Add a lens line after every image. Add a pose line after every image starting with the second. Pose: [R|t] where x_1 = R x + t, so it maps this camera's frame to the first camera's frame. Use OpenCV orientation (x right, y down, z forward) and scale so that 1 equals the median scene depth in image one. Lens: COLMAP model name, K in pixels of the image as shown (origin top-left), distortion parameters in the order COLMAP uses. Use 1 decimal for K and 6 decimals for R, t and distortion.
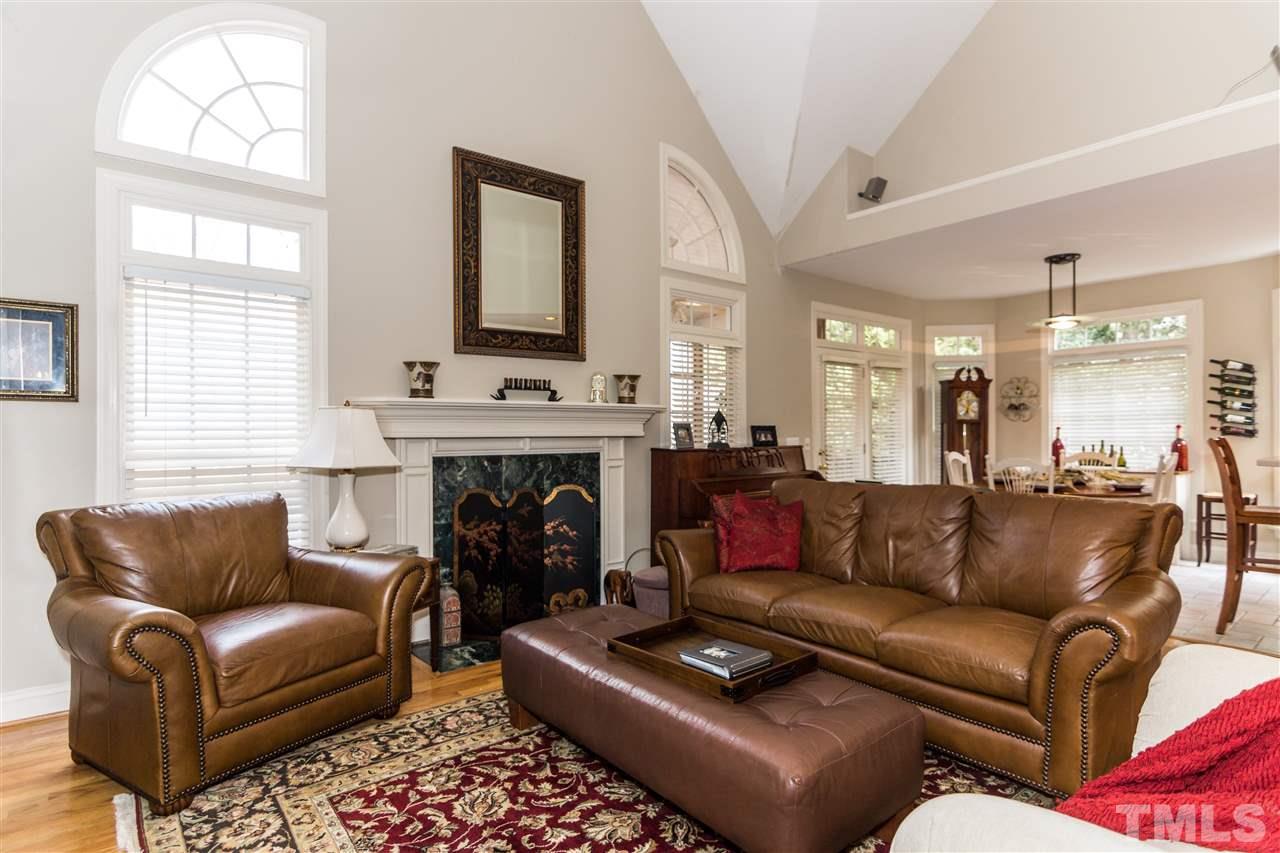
lens RADIAL K [[666.5, 0, 637.9], [0, 666.5, 433.2], [0, 0, 1]] dist [-0.003034, -0.000876]
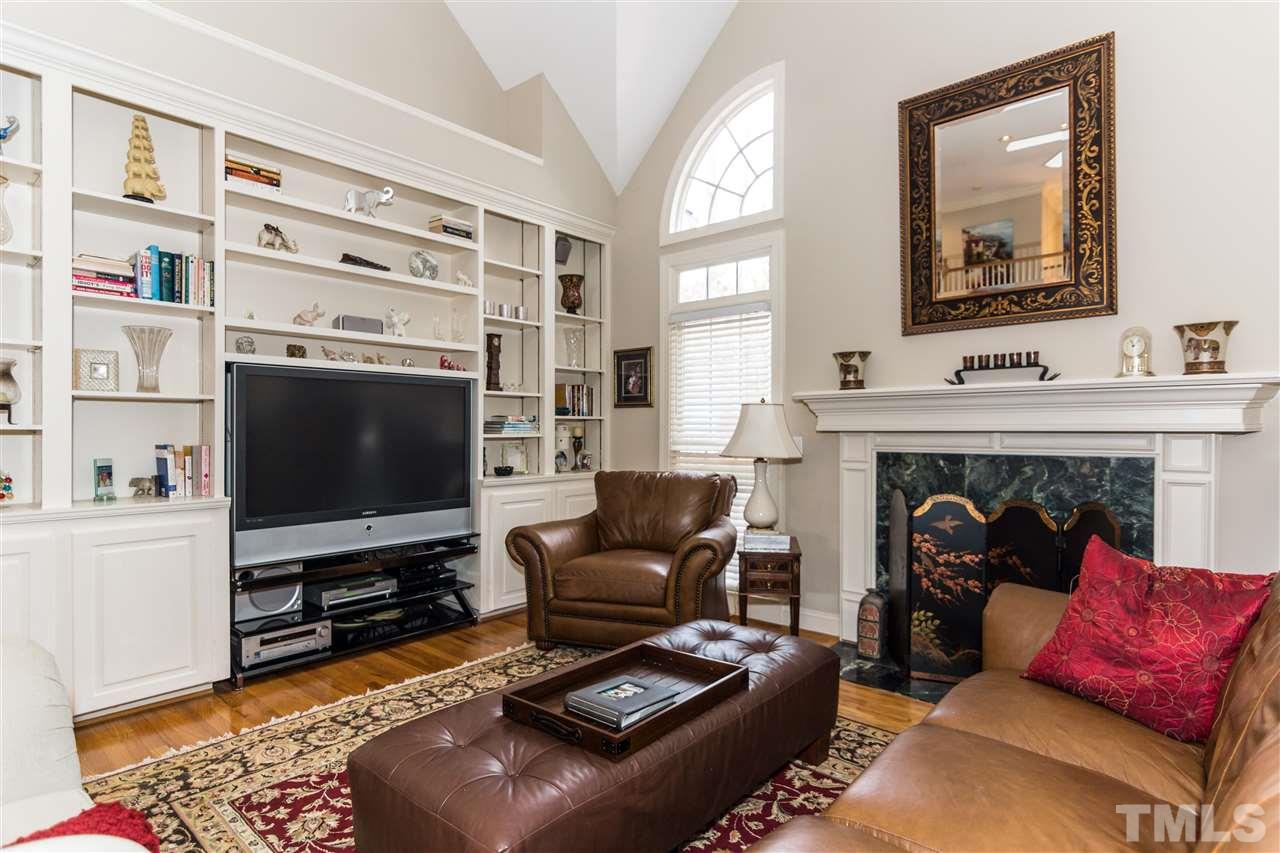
lens RADIAL K [[666.5, 0, 637.9], [0, 666.5, 433.2], [0, 0, 1]] dist [-0.003034, -0.000876]
pose [[0.170754, 0.009376, -0.985269, 0.533365], [0.000218, 0.999954, 0.009554, 0.000512], [0.985314, -0.001846, 0.170744, 0.498570]]
